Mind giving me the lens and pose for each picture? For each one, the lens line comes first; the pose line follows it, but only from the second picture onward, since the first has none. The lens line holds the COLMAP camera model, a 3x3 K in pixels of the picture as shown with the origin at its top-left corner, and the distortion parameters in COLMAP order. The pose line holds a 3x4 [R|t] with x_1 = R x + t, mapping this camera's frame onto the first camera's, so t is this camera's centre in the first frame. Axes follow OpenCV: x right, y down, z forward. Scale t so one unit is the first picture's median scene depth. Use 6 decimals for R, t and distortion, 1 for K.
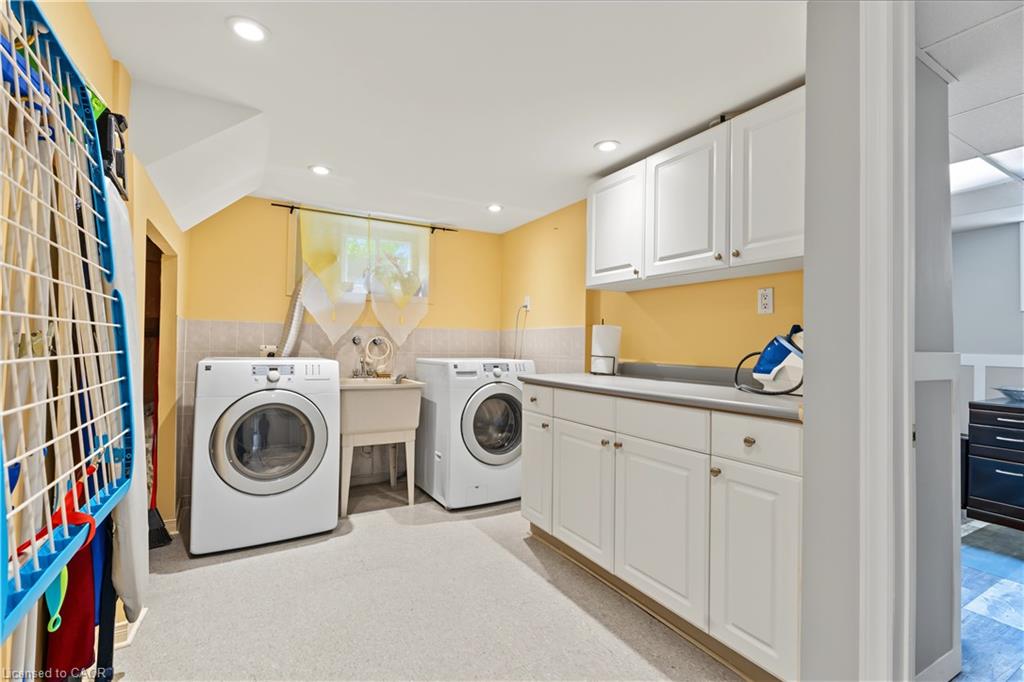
lens RADIAL K [[463.7, 0, 510.5], [0, 463.7, 337.8], [0, 0, 1]] dist [-0.001696, -0.000508]
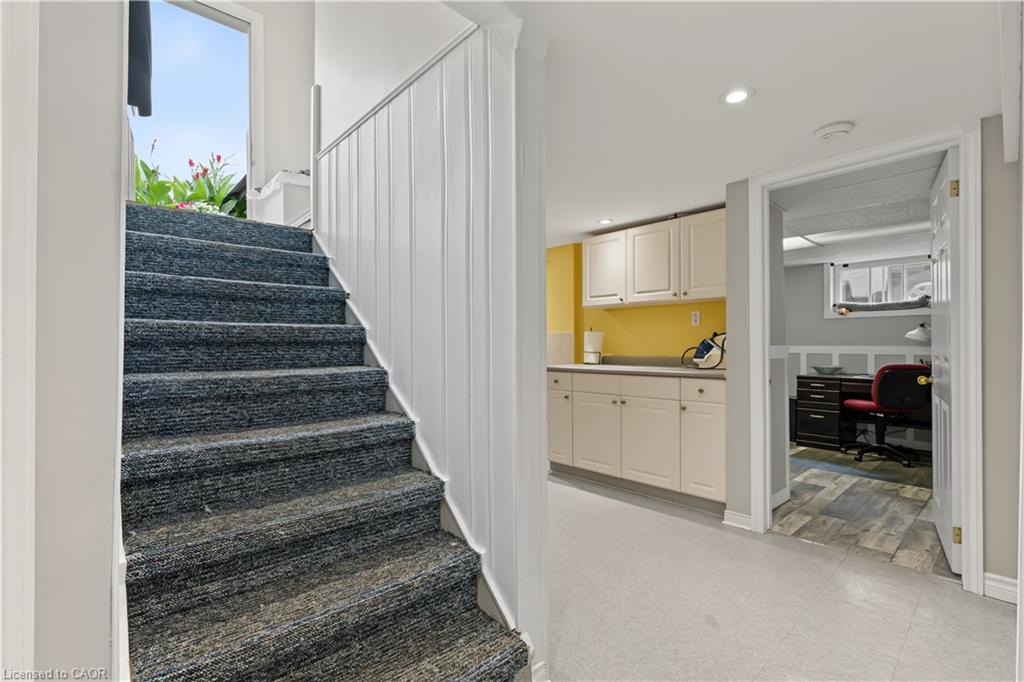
lens RADIAL K [[463.7, 0, 514.0], [0, 463.7, 344.7], [0, 0, 1]] dist [-0.001696, -0.000508]
pose [[0.975619, -0.019756, 0.218582, -0.484751], [0.016167, 0.999704, 0.018193, -0.020242], [-0.218877, -0.014215, 0.975649, -0.537779]]
